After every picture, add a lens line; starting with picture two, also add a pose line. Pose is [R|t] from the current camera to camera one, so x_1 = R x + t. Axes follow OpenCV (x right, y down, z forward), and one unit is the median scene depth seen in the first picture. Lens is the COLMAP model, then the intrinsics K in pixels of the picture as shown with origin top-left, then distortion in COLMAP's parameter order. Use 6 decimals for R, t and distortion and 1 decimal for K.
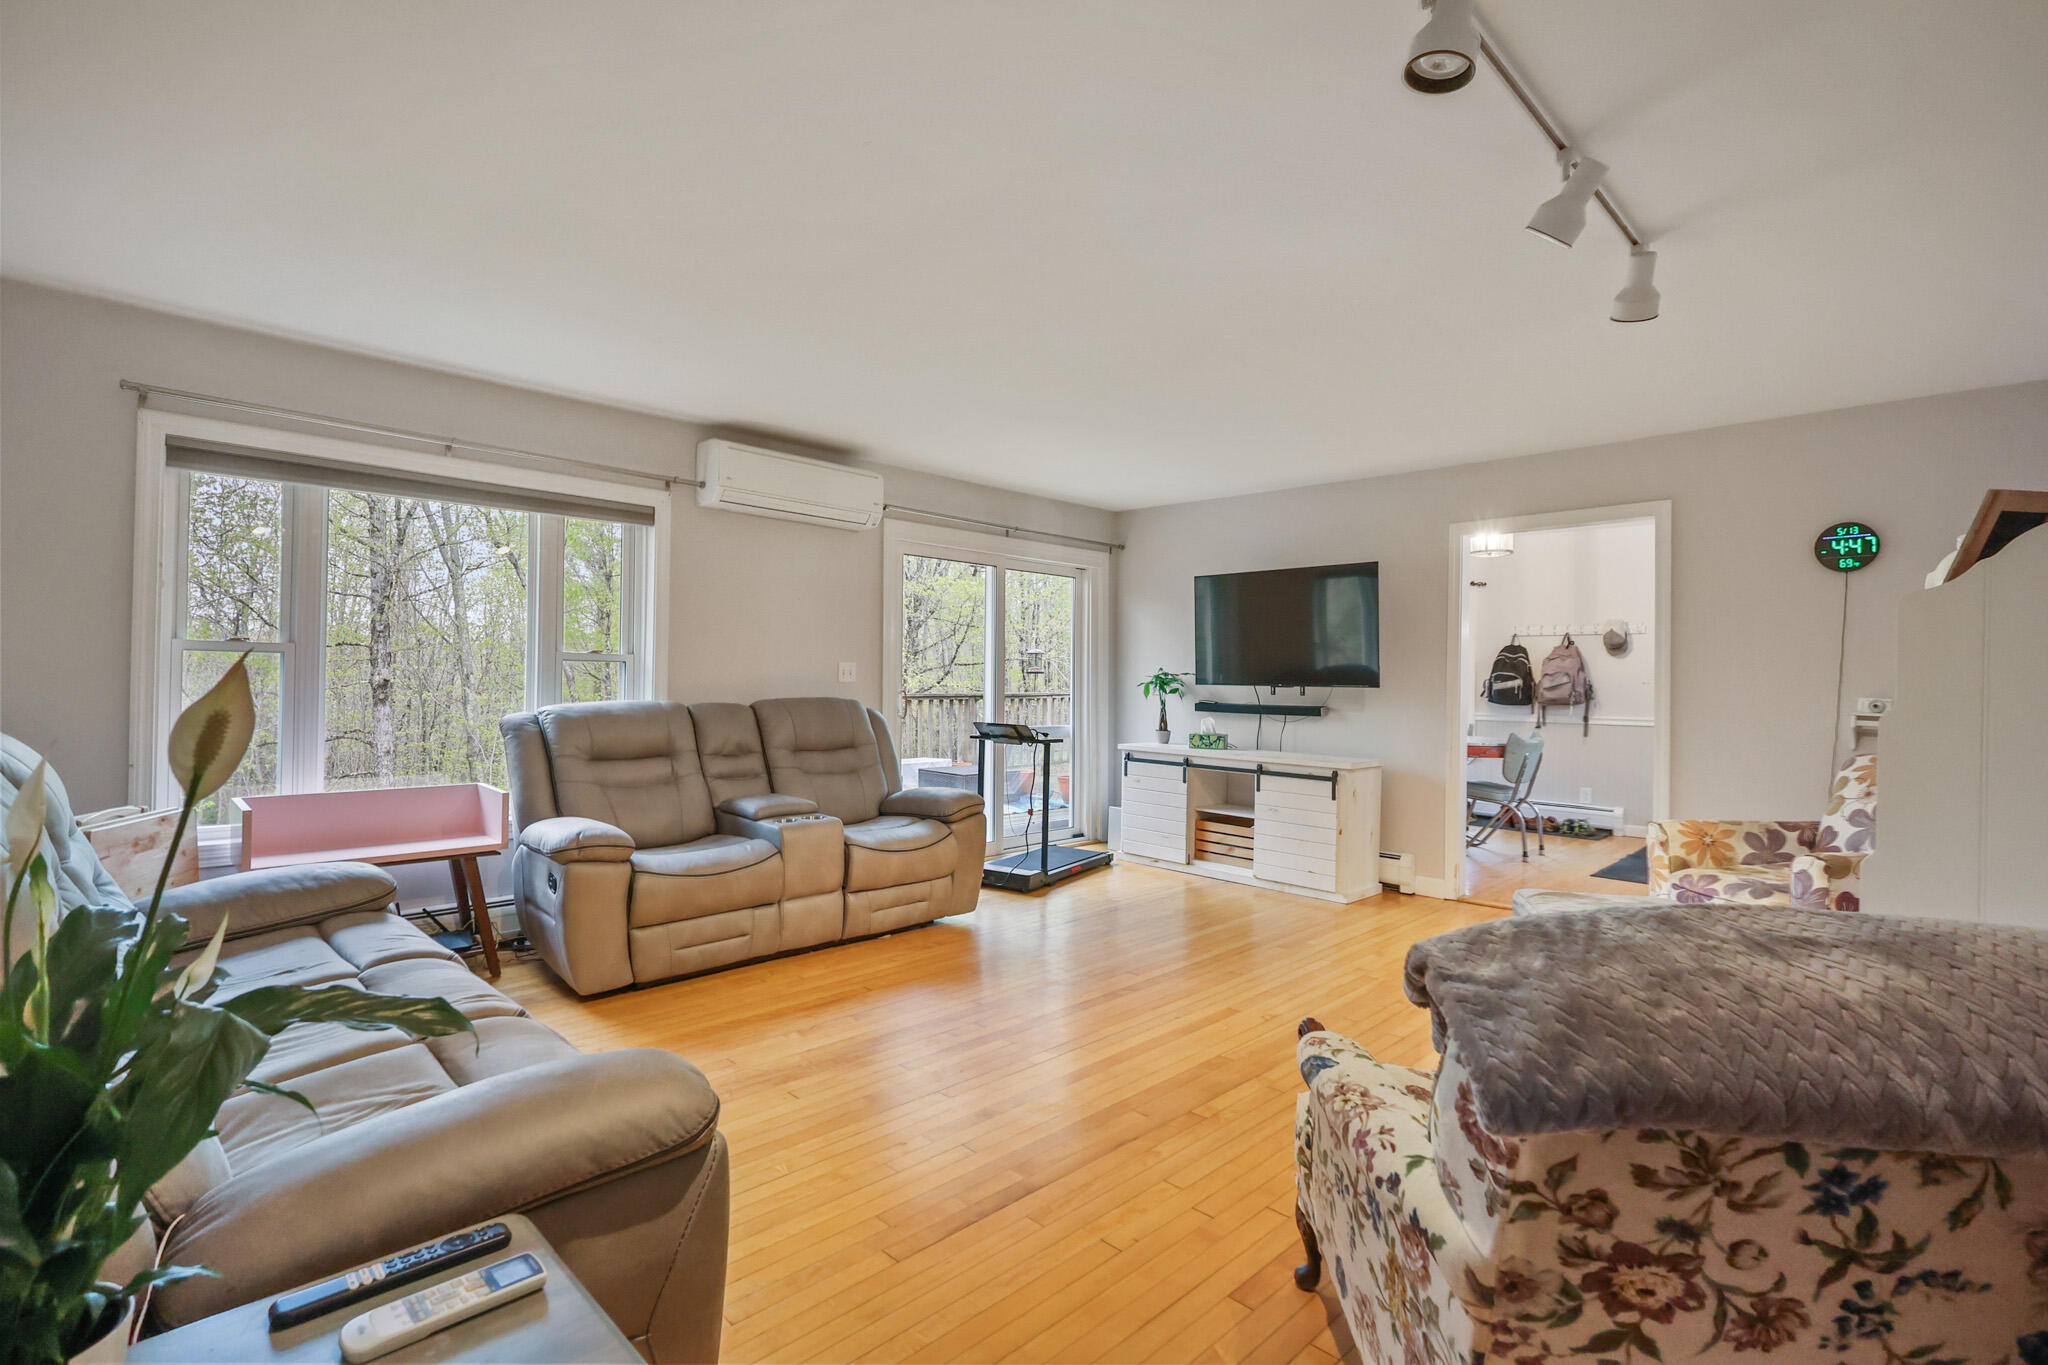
lens RADIAL K [[965.6, 0, 1012.8], [0, 965.6, 679.6], [0, 0, 1]] dist [-0.007285, 0.002439]
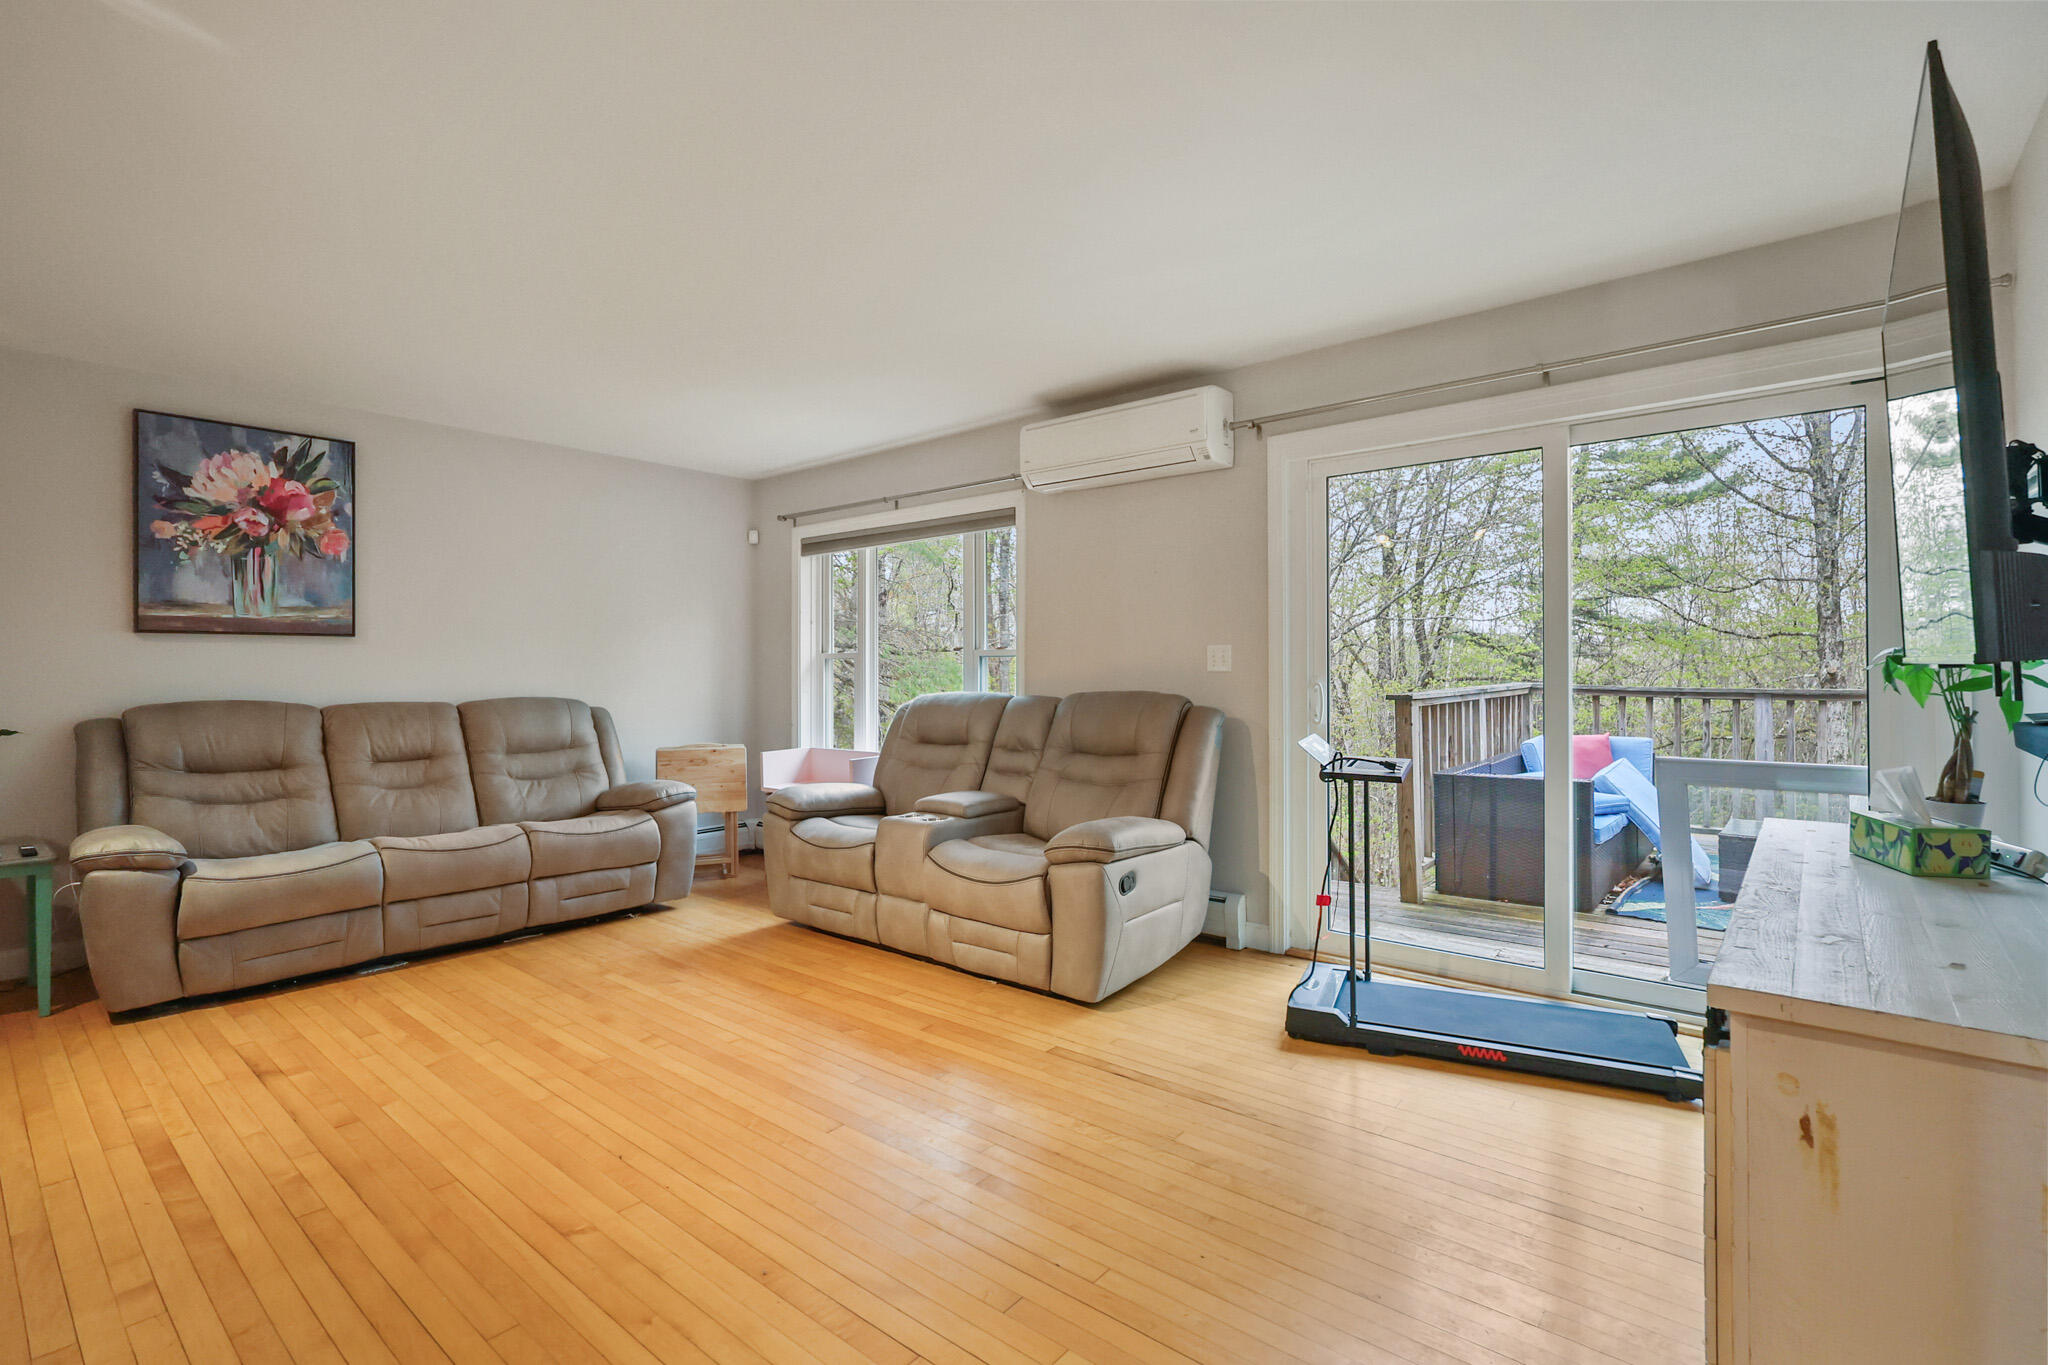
lens RADIAL K [[965.6, 0, 1021.0], [0, 965.6, 677.5], [0, 0, 1]] dist [-0.007285, 0.002439]
pose [[0.085208, -0.008825, -0.996324, 0.668672], [0.011802, 0.999900, -0.007847, 0.013517], [0.996293, -0.011090, 0.085304, 0.922844]]
